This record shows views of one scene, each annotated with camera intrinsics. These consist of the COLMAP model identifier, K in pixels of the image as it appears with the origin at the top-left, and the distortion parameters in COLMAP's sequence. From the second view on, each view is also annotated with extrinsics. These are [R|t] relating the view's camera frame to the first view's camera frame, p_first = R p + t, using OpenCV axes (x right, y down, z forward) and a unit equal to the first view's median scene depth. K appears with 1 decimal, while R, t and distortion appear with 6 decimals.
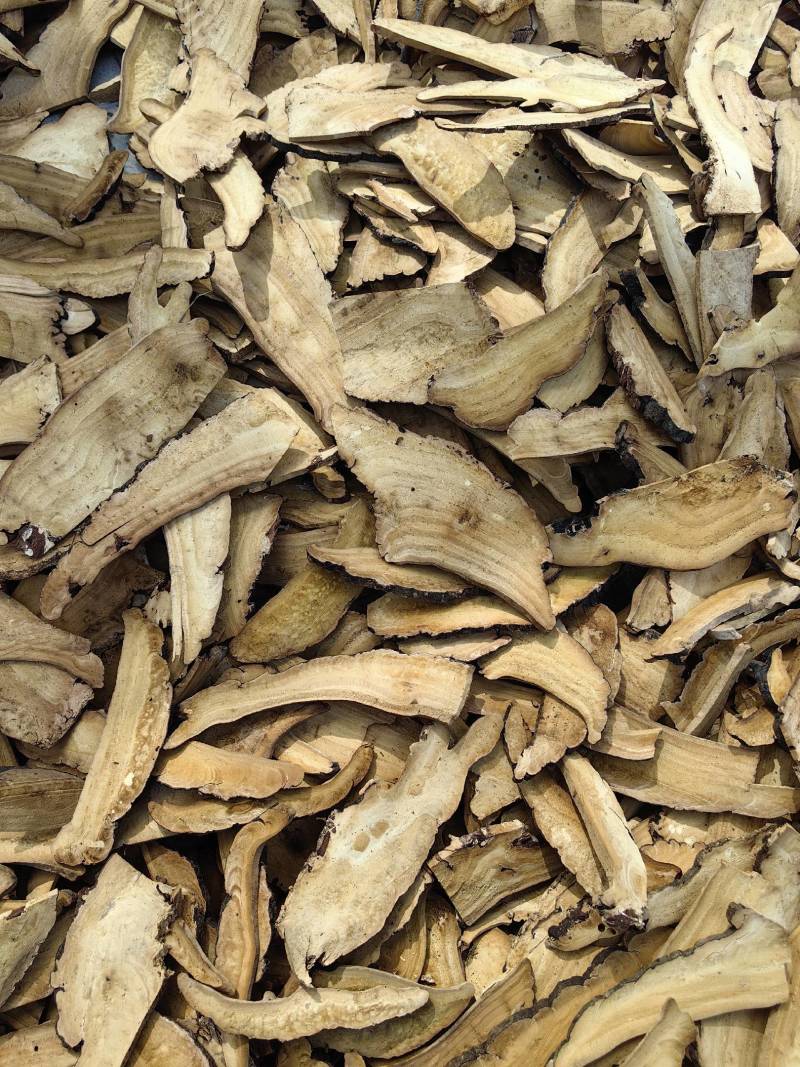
lens RADIAL K [[827.5, 0, 400.0], [0, 827.5, 533.5], [0, 0, 1]] dist [0.059525, -0.093190]
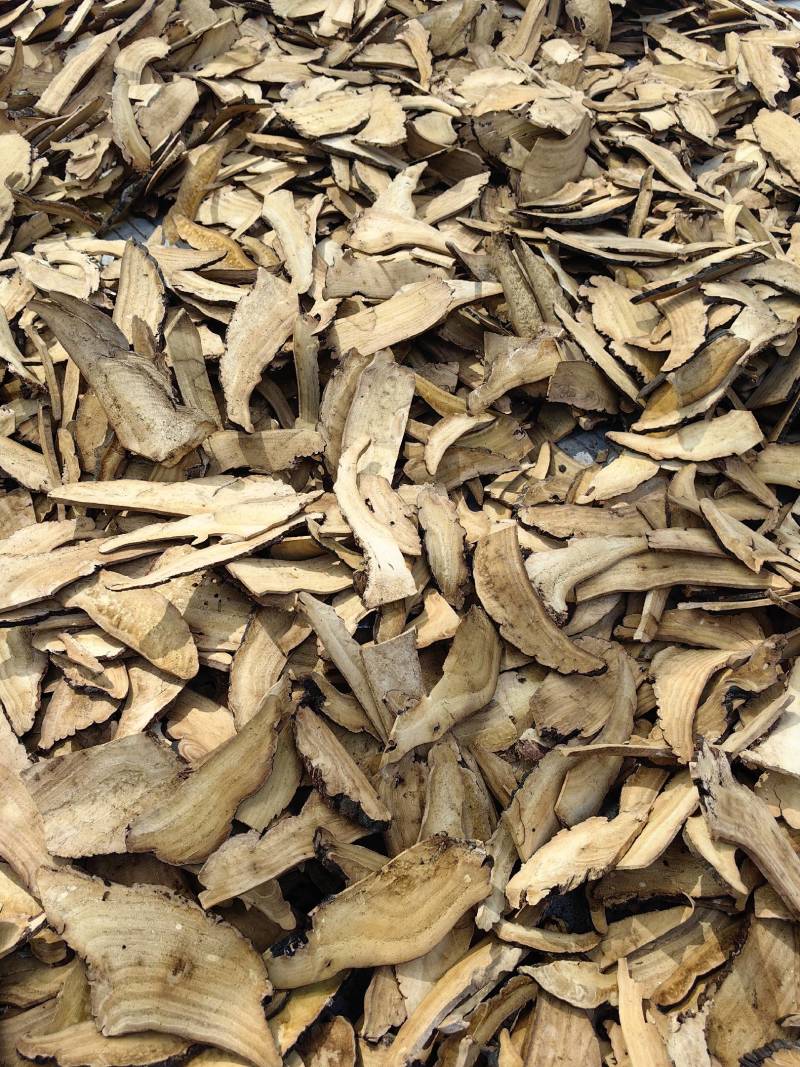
lens RADIAL K [[827.5, 0, 400.0], [0, 827.5, 533.5], [0, 0, 1]] dist [0.059525, -0.093190]
pose [[0.969791, -0.175961, 0.168946, 0.245170], [0.215228, 0.943195, -0.253099, -0.189393], [-0.114813, 0.281815, 0.952574, -0.122590]]
